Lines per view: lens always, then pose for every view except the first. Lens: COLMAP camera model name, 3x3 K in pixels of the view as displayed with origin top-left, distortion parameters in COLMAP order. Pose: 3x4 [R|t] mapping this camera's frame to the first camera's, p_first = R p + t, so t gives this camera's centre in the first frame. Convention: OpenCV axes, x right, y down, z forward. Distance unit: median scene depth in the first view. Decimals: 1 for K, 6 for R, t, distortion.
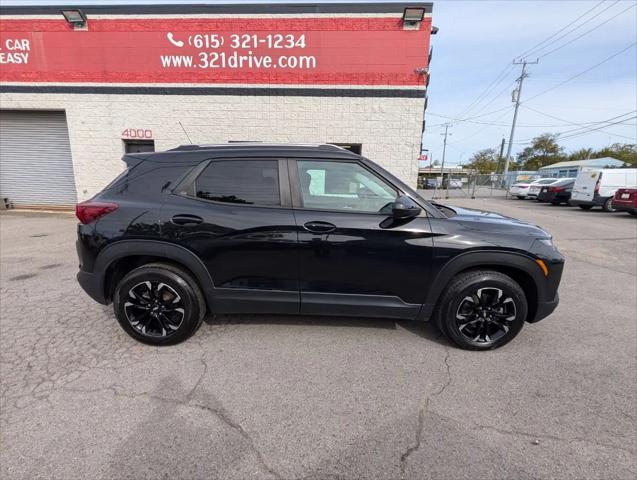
lens RADIAL K [[298.7, 0, 317.8], [0, 298.7, 250.6], [0, 0, 1]] dist [-0.000838, 0.000072]
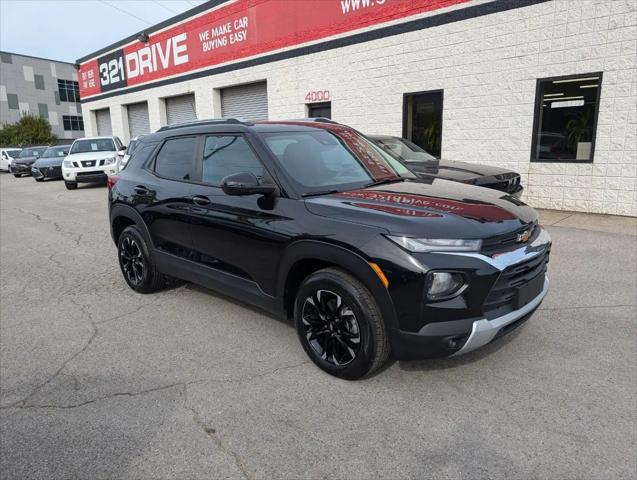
lens RADIAL K [[454.2, 0, 316.0], [0, 454.2, 242.9], [0, 0, 1]] dist [0.039603, -0.033804]
pose [[0.728574, 0.110415, -0.676010, 0.374217], [-0.116122, 0.992547, 0.036964, -0.011245], [0.675053, 0.051568, 0.735965, 0.028558]]
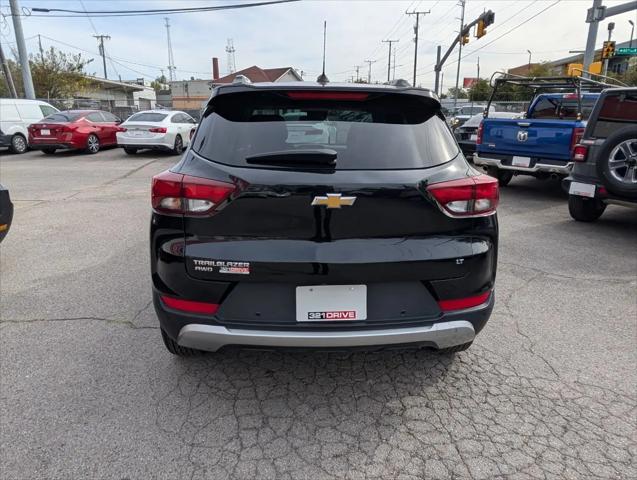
lens RADIAL K [[442.3, 0, 323.3], [0, 442.3, 251.9], [0, 0, 1]] dist [0.001267, -0.001245]
pose [[-0.067774, -0.303475, 0.950426, -0.457565], [0.226171, 0.923143, 0.310891, -0.102180], [-0.971727, 0.236029, 0.006072, 0.374571]]
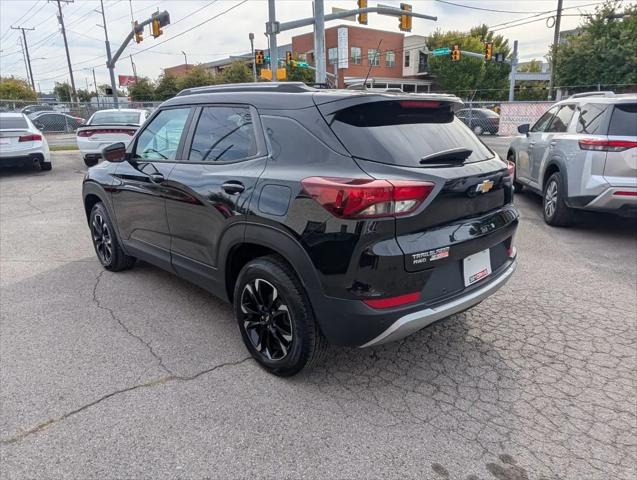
lens RADIAL K [[442.3, 0, 323.3], [0, 442.3, 251.9], [0, 0, 1]] dist [0.001267, -0.001245]
pose [[-0.703823, -0.214644, 0.677171, -0.373667], [0.169196, 0.875173, 0.453260, -0.164459], [-0.689932, 0.433589, -0.579650, 0.614140]]
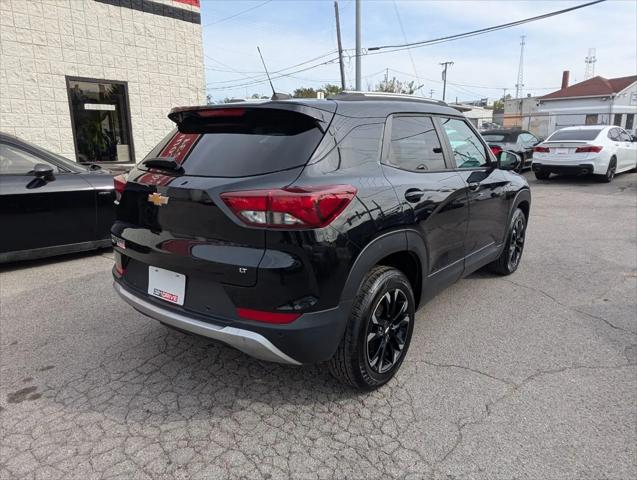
lens RADIAL K [[442.3, 0, 323.3], [0, 442.3, 251.9], [0, 0, 1]] dist [0.001267, -0.001245]
pose [[0.599185, -0.219800, 0.769847, -0.396779], [0.202196, 0.971949, 0.120129, -0.039005], [-0.774657, 0.083681, 0.626820, 0.129822]]
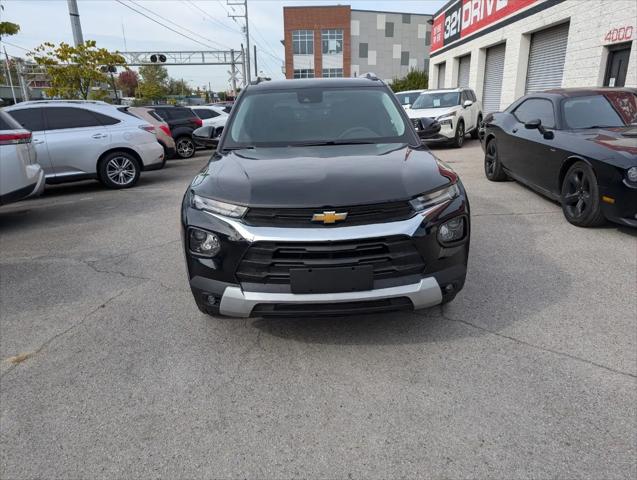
lens RADIAL K [[454.2, 0, 316.0], [0, 454.2, 242.9], [0, 0, 1]] dist [0.039603, -0.033804]
pose [[0.043635, 0.273429, -0.960902, 0.532694], [-0.208753, 0.943082, 0.258879, -0.076379], [0.976994, 0.189295, 0.098231, 0.333499]]
